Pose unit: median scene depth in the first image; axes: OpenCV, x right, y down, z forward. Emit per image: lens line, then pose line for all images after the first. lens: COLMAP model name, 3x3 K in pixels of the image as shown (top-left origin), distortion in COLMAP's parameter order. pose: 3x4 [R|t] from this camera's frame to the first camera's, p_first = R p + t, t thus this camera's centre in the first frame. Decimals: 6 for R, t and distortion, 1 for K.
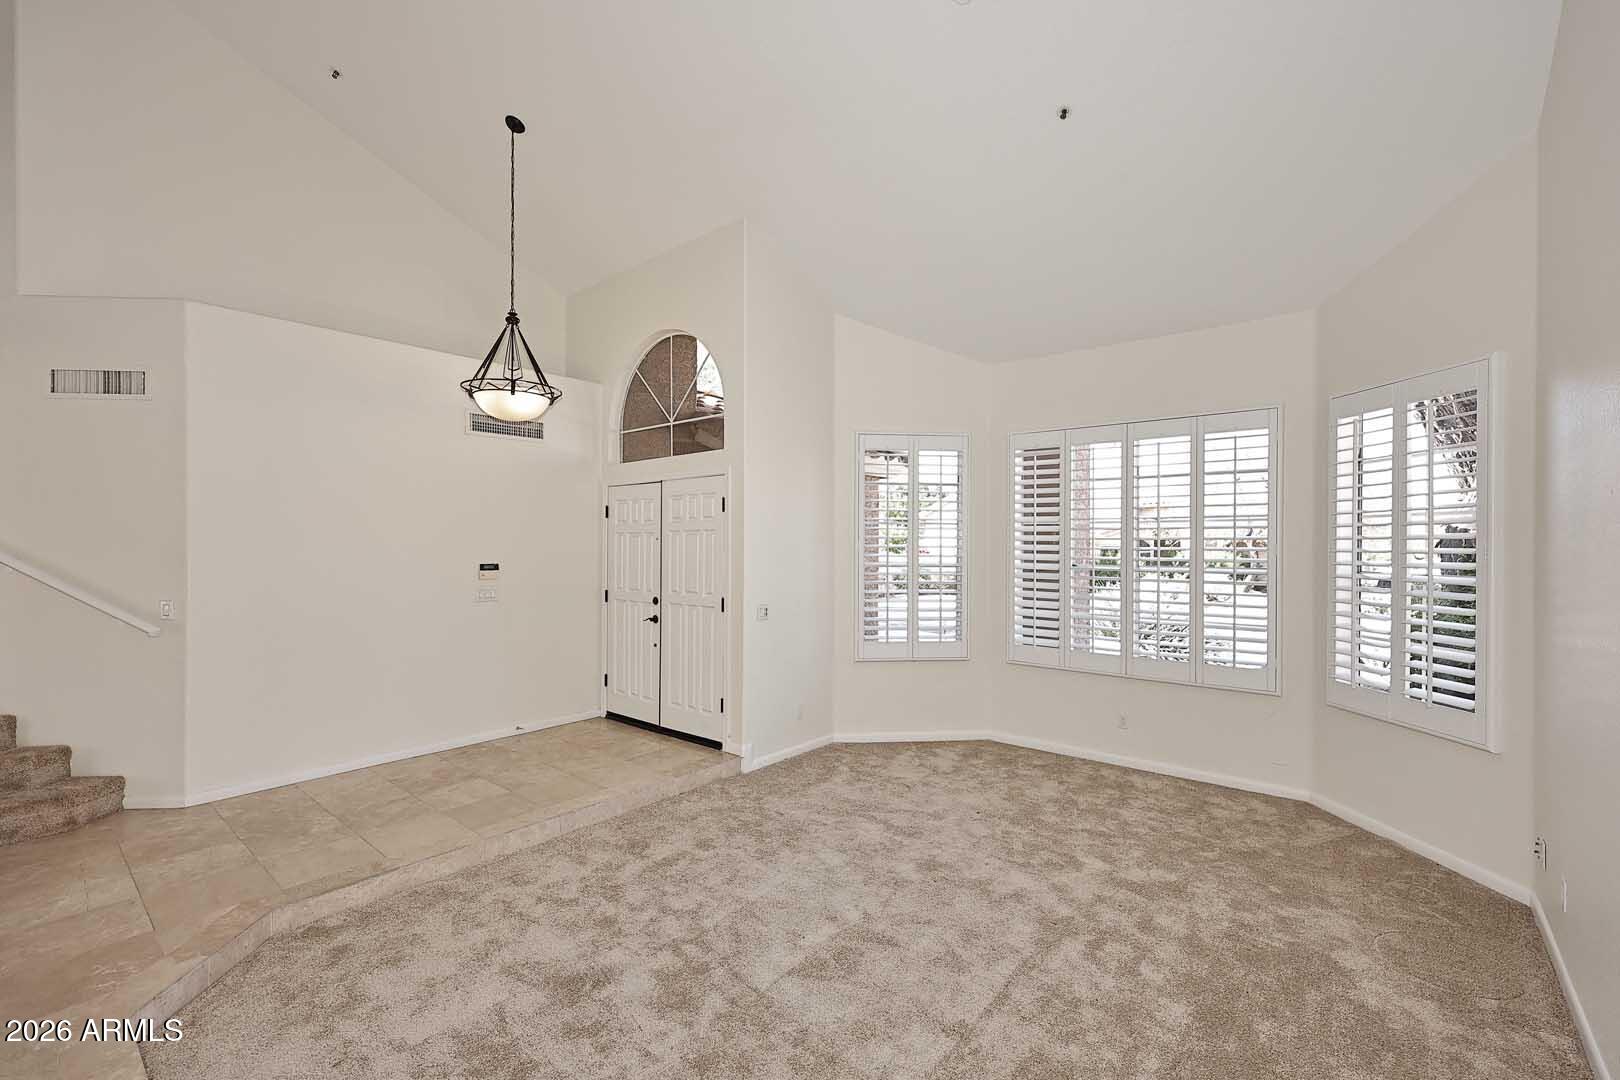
lens RADIAL K [[699.9, 0, 810.0], [0, 699.9, 540.0], [0, 0, 1]] dist [0.002740, 0.000414]
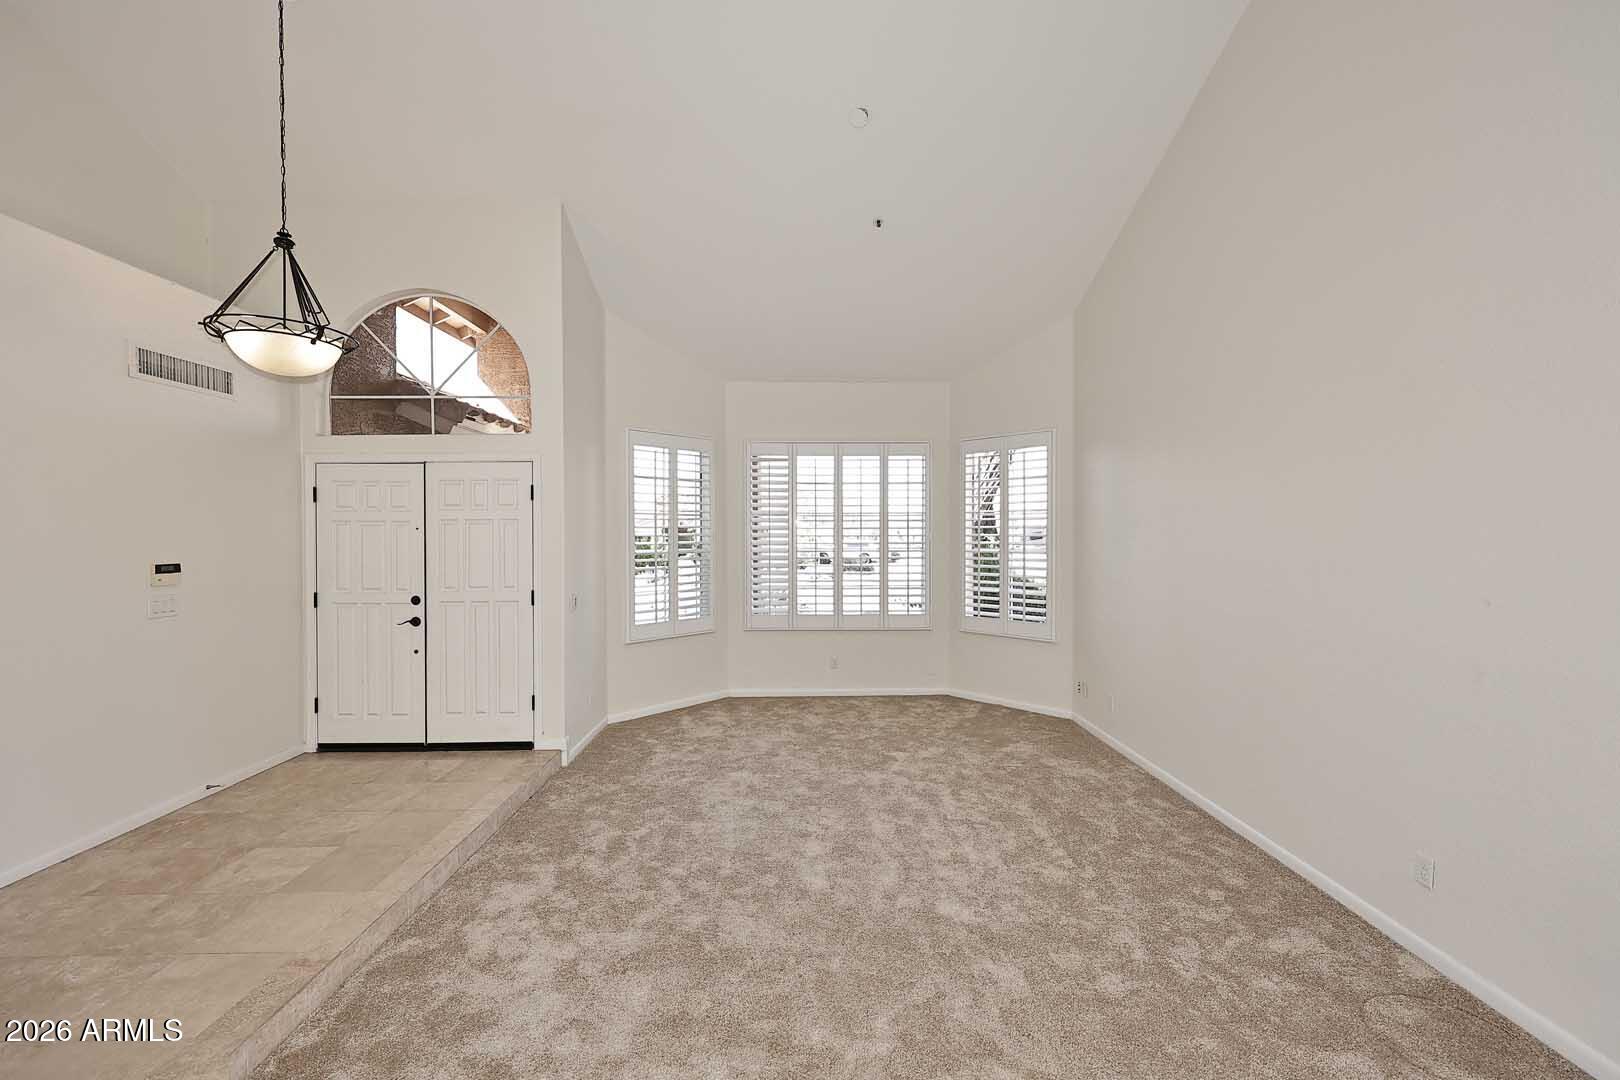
lens RADIAL K [[668.3, 0, 810.0], [0, 668.3, 540.0], [0, 0, 1]] dist [-0.002995, -0.000009]
pose [[0.749100, -0.012566, 0.662338, -0.468132], [0.000220, 0.999825, 0.018720, -0.003519], [-0.662457, -0.013878, 0.748971, 0.071900]]
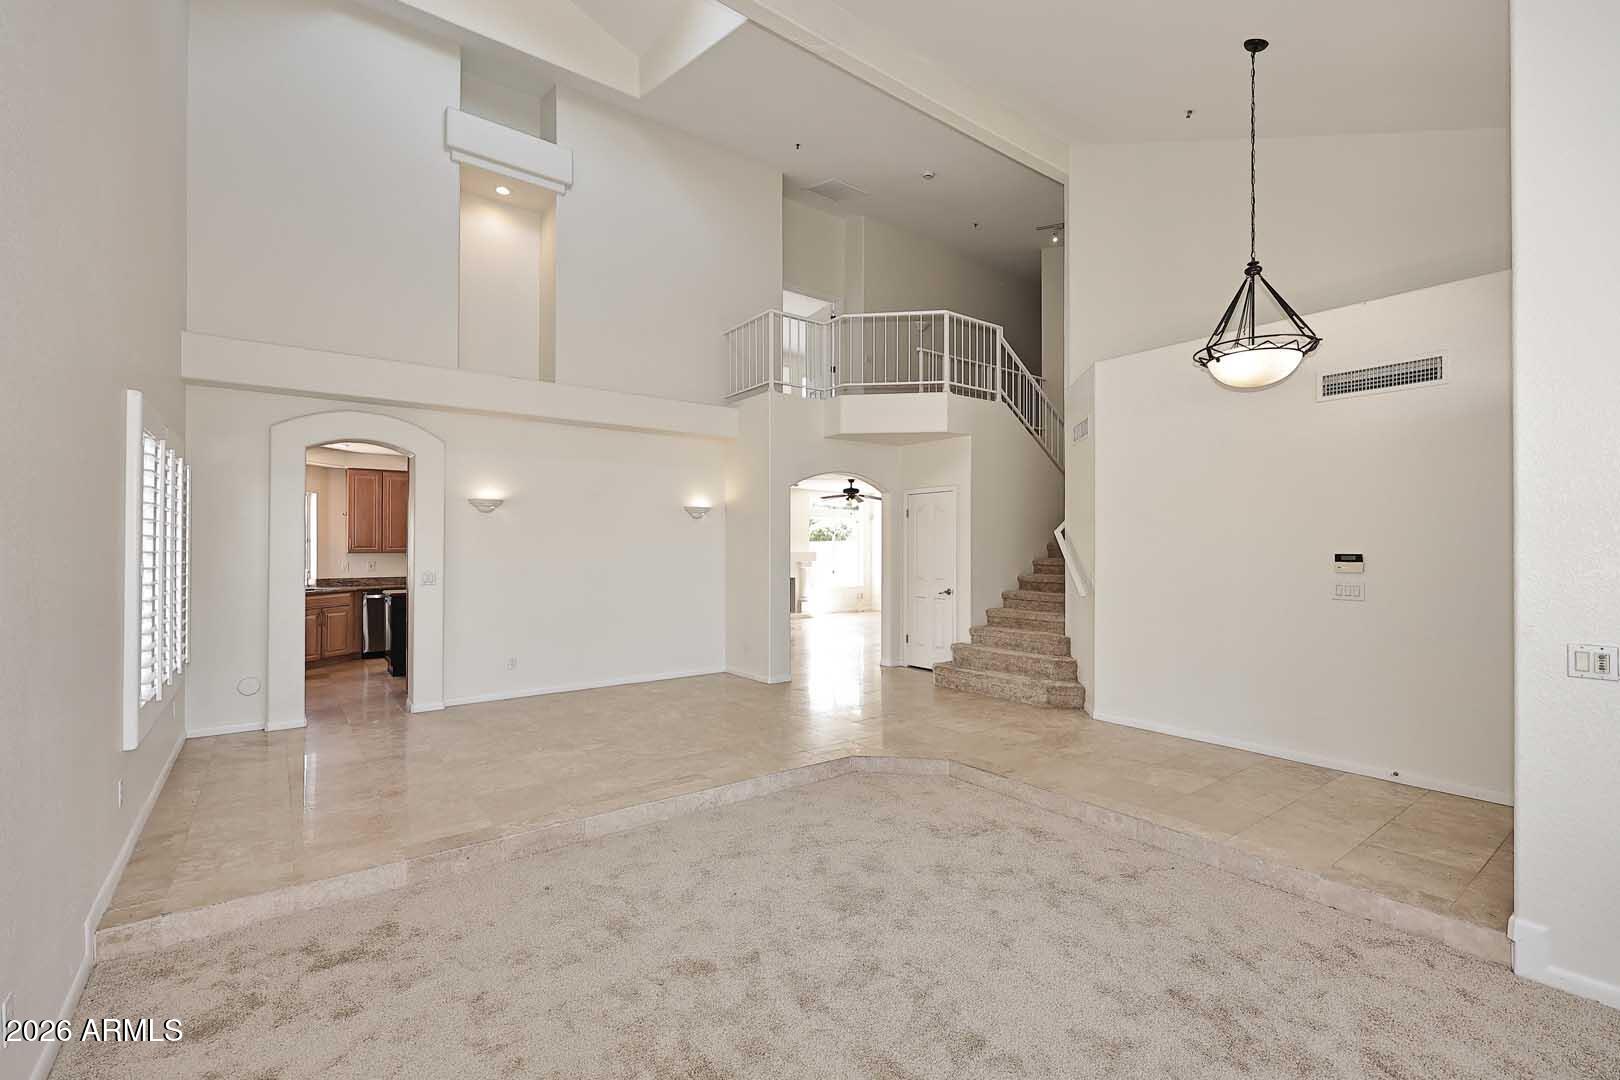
lens RADIAL K [[702.0, 0, 810.0], [0, 702.0, 540.0], [0, 0, 1]] dist [-0.000999, -0.000117]
pose [[-0.211562, -0.007169, -0.977338, 0.525232], [0.000916, 0.999971, -0.007533, 0.025688], [0.977364, -0.002489, -0.211549, 0.630036]]
